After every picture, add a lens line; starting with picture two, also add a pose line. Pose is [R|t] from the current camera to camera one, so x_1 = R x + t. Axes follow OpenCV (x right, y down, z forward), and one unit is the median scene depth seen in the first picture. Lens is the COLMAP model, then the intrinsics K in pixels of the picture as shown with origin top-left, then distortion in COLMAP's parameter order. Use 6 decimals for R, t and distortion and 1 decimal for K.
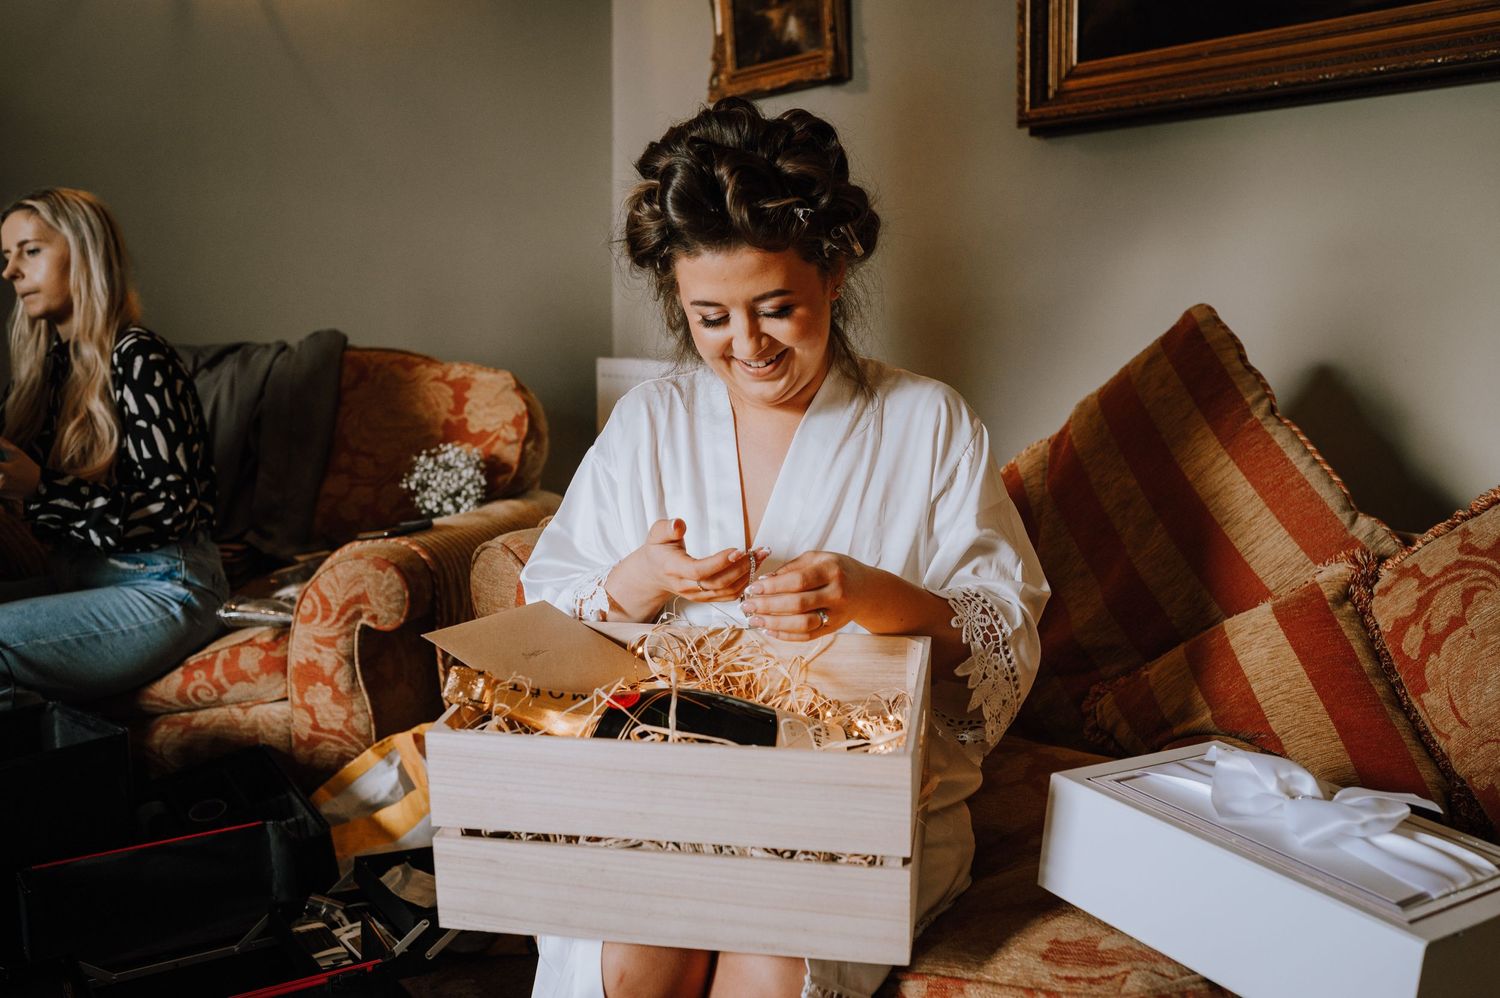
lens RADIAL K [[1487.1, 0, 765.1], [0, 1487.1, 494.1], [0, 0, 1]] dist [-0.028807, 0.000000]
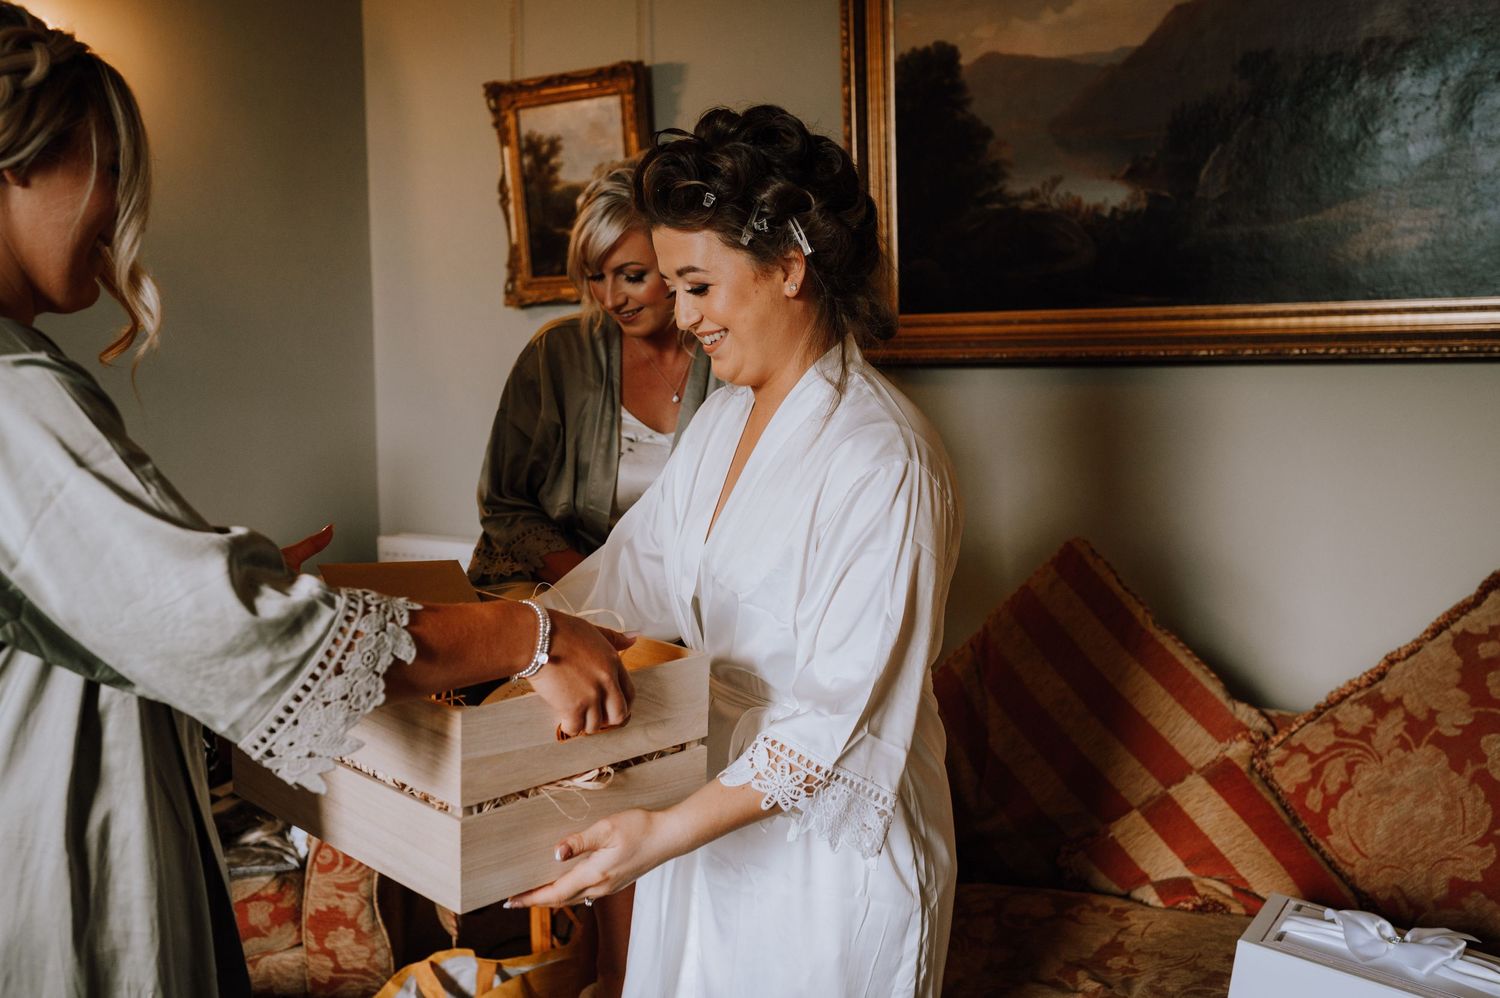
lens RADIAL K [[1487.1, 0, 752.3], [0, 1487.1, 487.6], [0, 0, 1]] dist [-0.028807, 0.000000]
pose [[0.907924, -0.049539, 0.416197, -0.534702], [0.055803, 0.998438, -0.002892, -0.190574], [-0.415403, 0.025850, 0.909270, -0.090275]]
